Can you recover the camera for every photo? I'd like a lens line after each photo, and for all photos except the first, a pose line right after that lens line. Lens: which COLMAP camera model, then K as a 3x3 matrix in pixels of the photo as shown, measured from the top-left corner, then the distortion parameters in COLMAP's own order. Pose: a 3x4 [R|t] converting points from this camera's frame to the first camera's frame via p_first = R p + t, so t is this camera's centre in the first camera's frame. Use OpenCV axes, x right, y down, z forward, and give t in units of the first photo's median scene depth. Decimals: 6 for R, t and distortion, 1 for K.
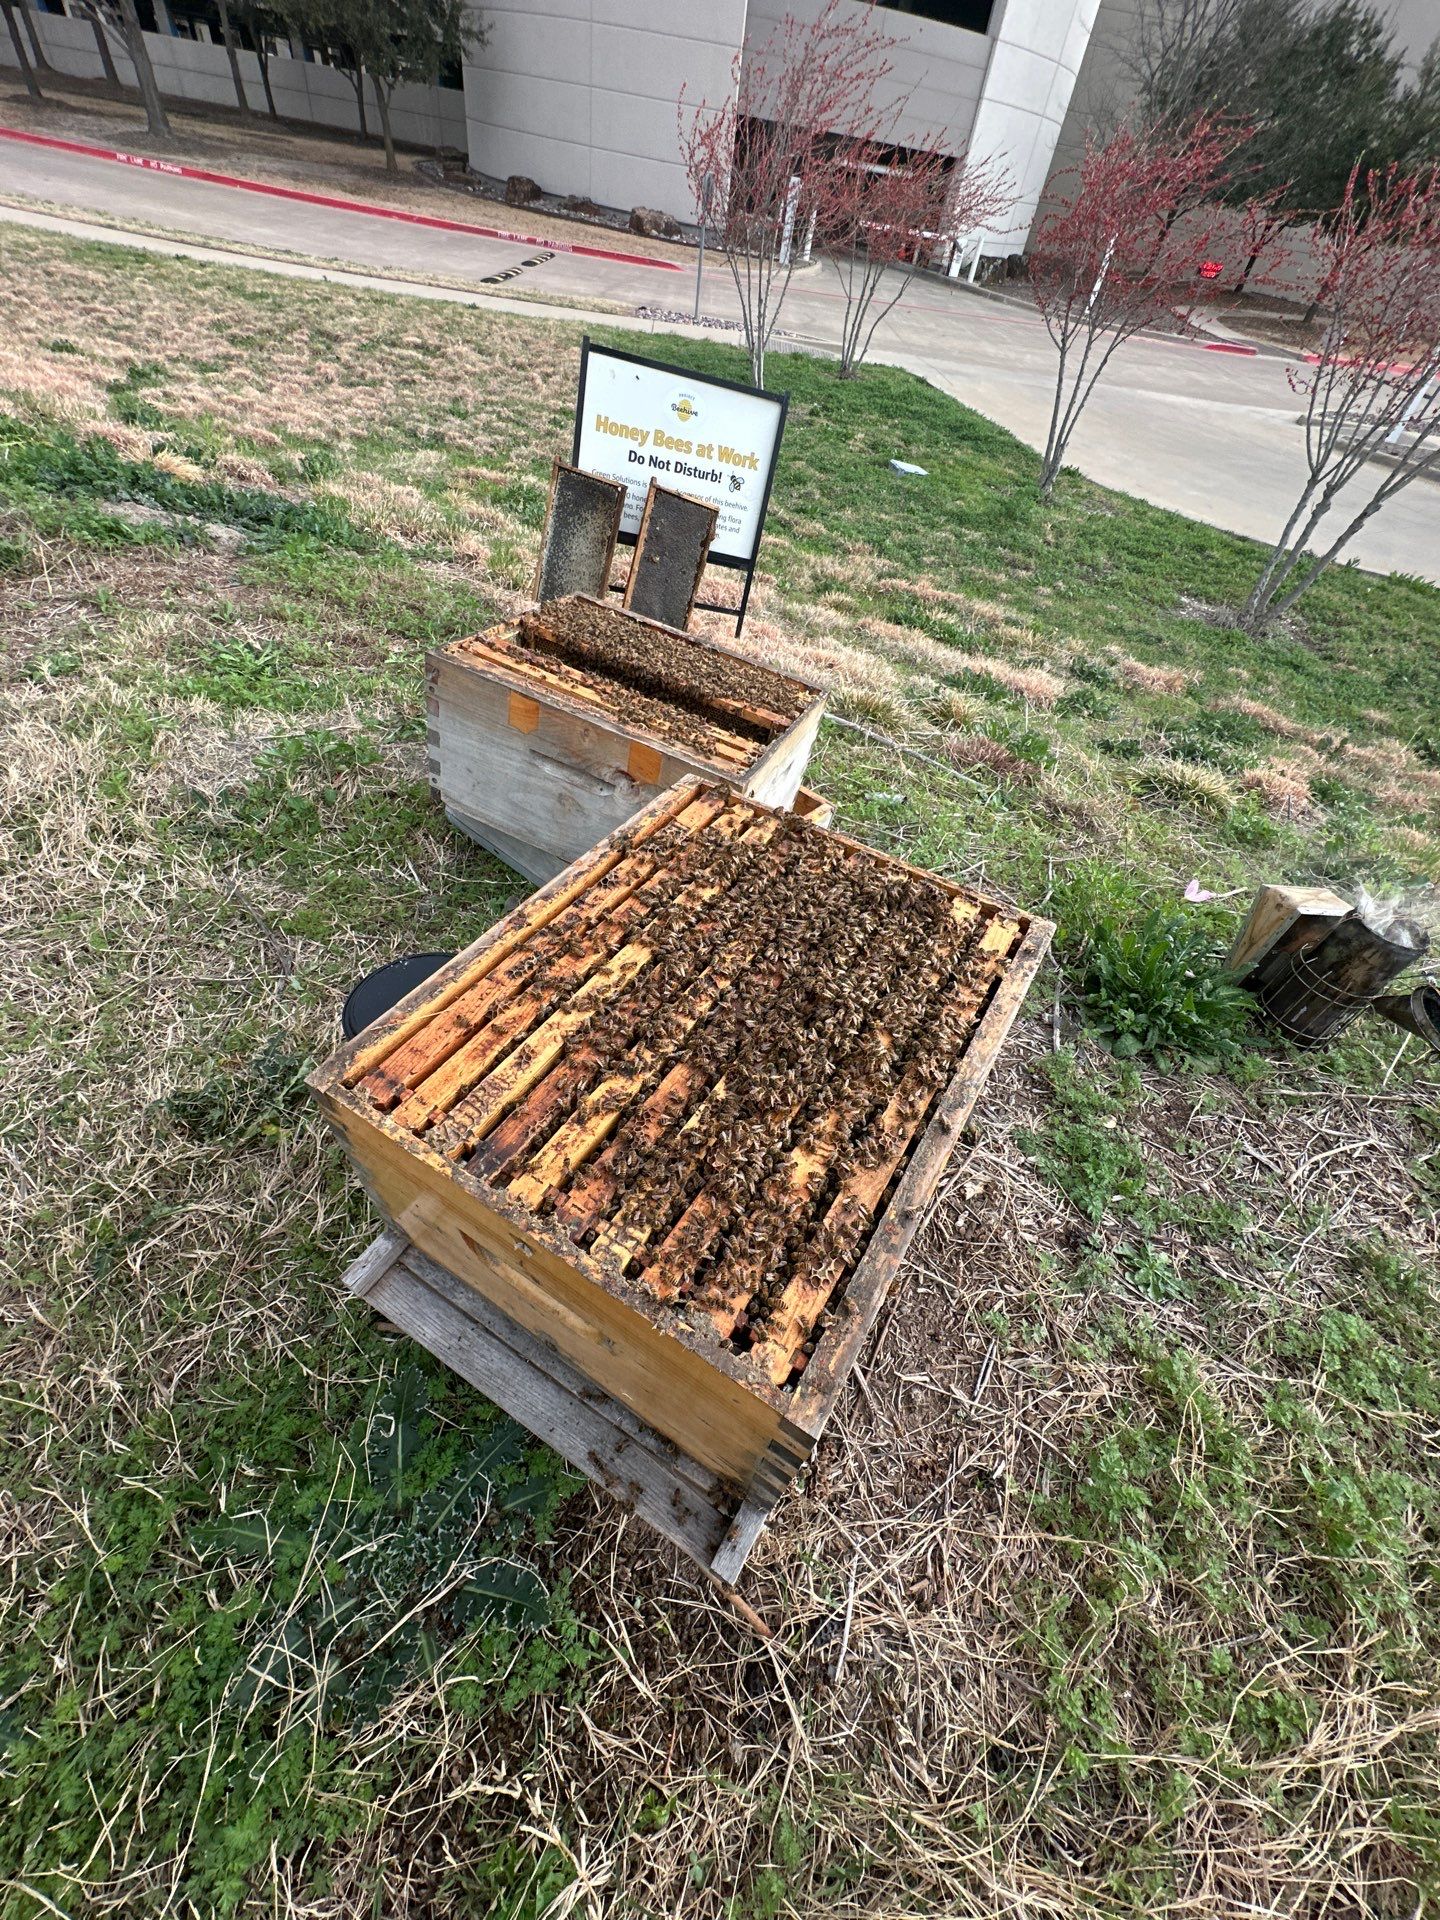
lens RADIAL K [[775.1, 0, 720.0], [0, 775.1, 960.0], [0, 0, 1]] dist [0.001987, 0.000232]
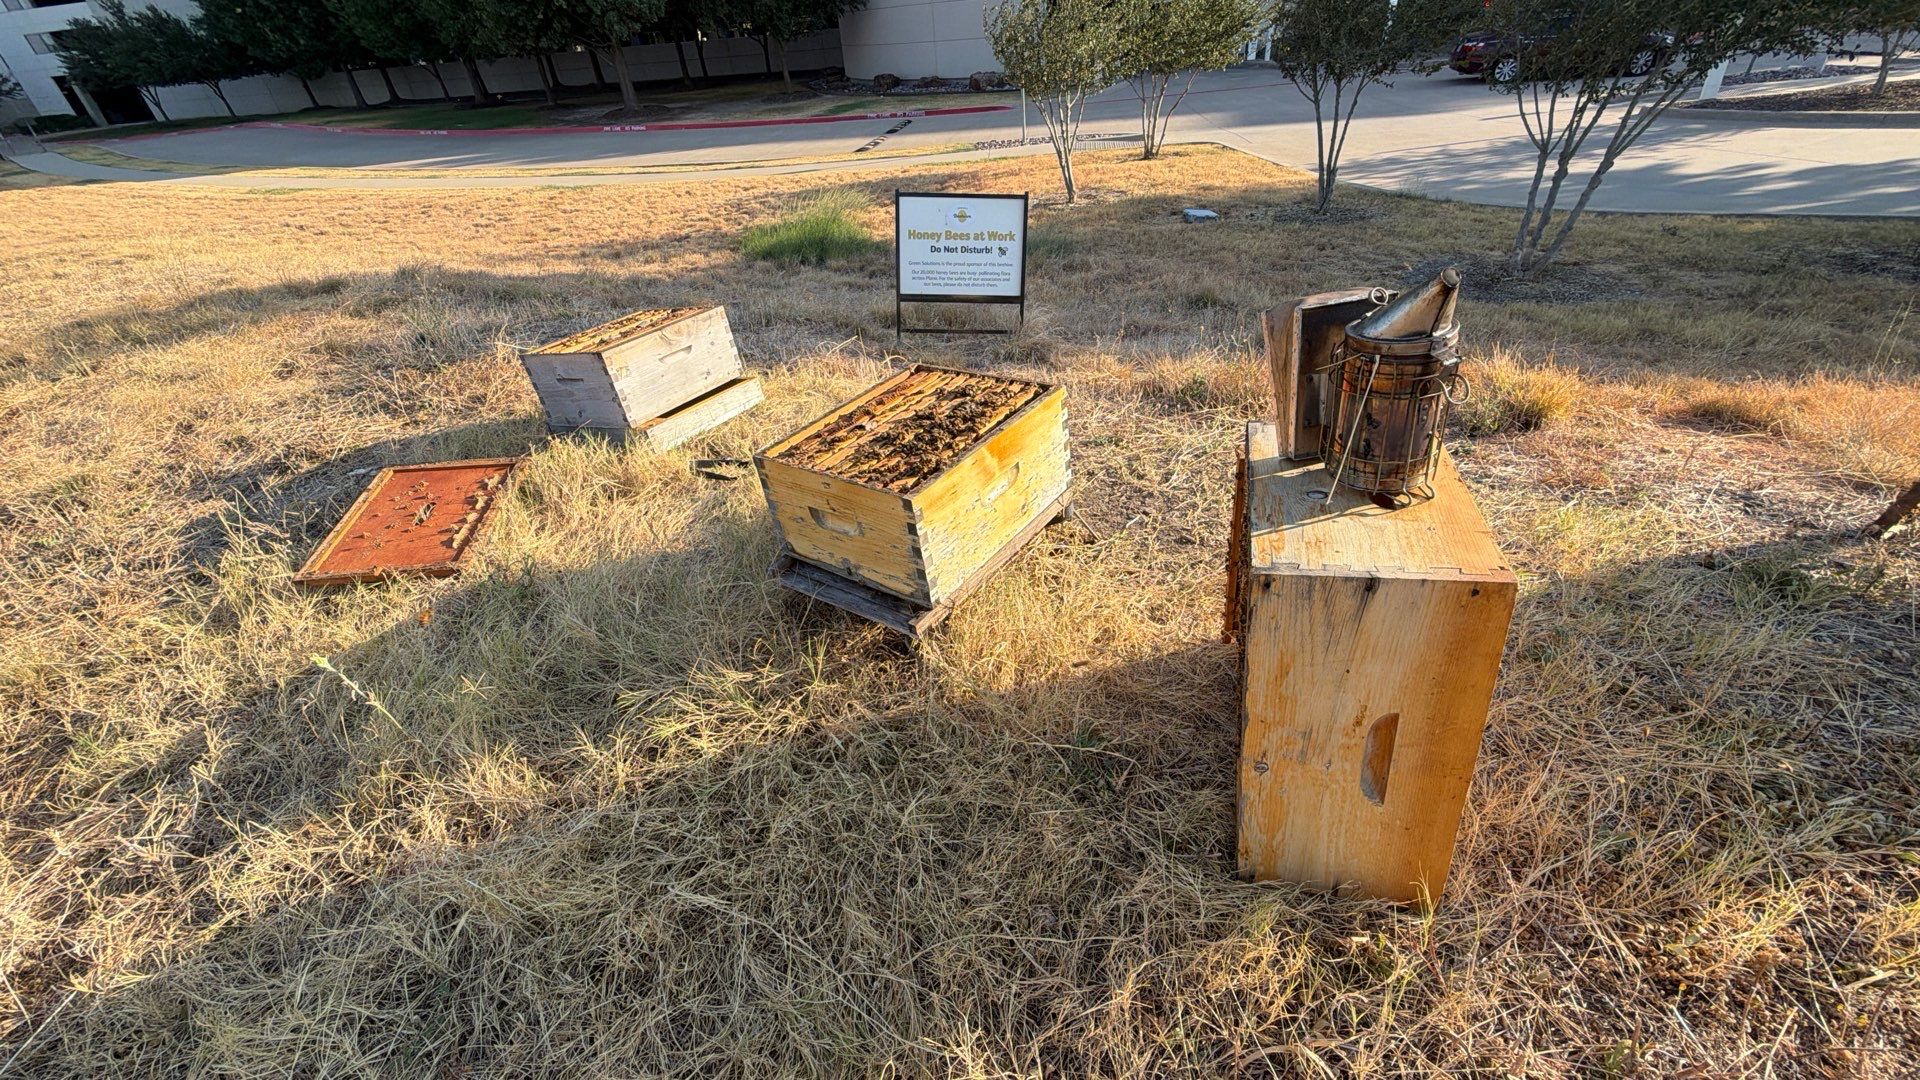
lens RADIAL K [[751.1, 0, 960.0], [0, 751.1, 540.0], [0, 0, 1]] dist [0.000817, 0.000091]
pose [[0.973698, -0.124787, -0.190630, 0.149970], [0.082902, 0.973370, -0.213725, 0.235401], [0.212223, 0.192300, 0.958114, -0.306311]]
